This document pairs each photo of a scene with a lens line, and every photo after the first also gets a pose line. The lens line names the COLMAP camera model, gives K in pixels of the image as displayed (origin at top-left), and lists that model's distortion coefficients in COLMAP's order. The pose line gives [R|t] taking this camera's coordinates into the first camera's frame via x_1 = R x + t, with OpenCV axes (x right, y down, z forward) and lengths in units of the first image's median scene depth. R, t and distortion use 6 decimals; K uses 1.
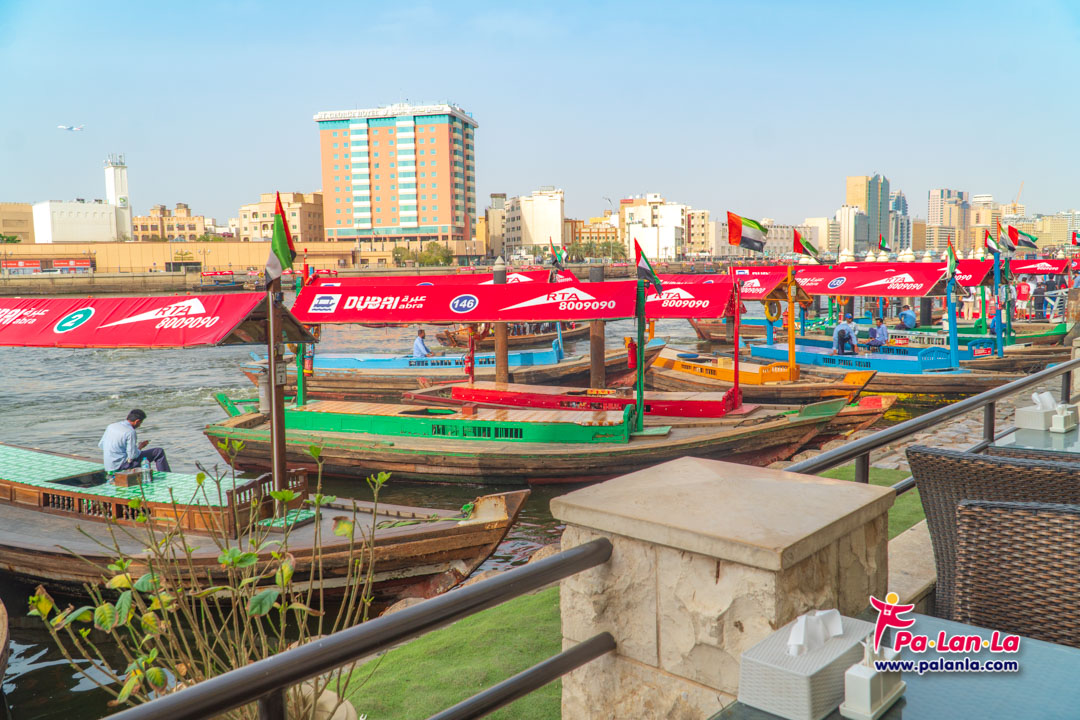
lens RADIAL K [[870.4, 0, 539.6], [0, 870.4, 354.8], [0, 0, 1]] dist [0.004002, 0.008492]
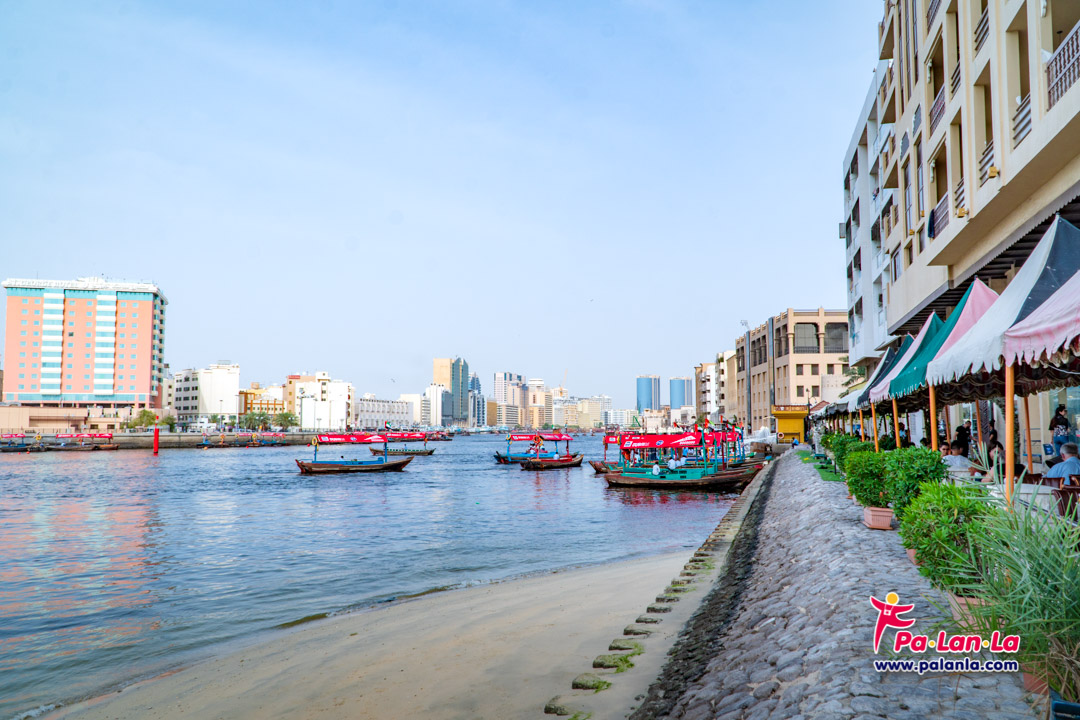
lens RADIAL K [[870.4, 0, 540.9], [0, 870.4, 362.6], [0, 0, 1]] dist [0.004002, 0.008492]
pose [[0.889408, 0.052965, 0.454036, -0.137367], [0.032788, 0.983314, -0.178935, 0.016156], [-0.455937, 0.174033, 0.872831, -0.127890]]
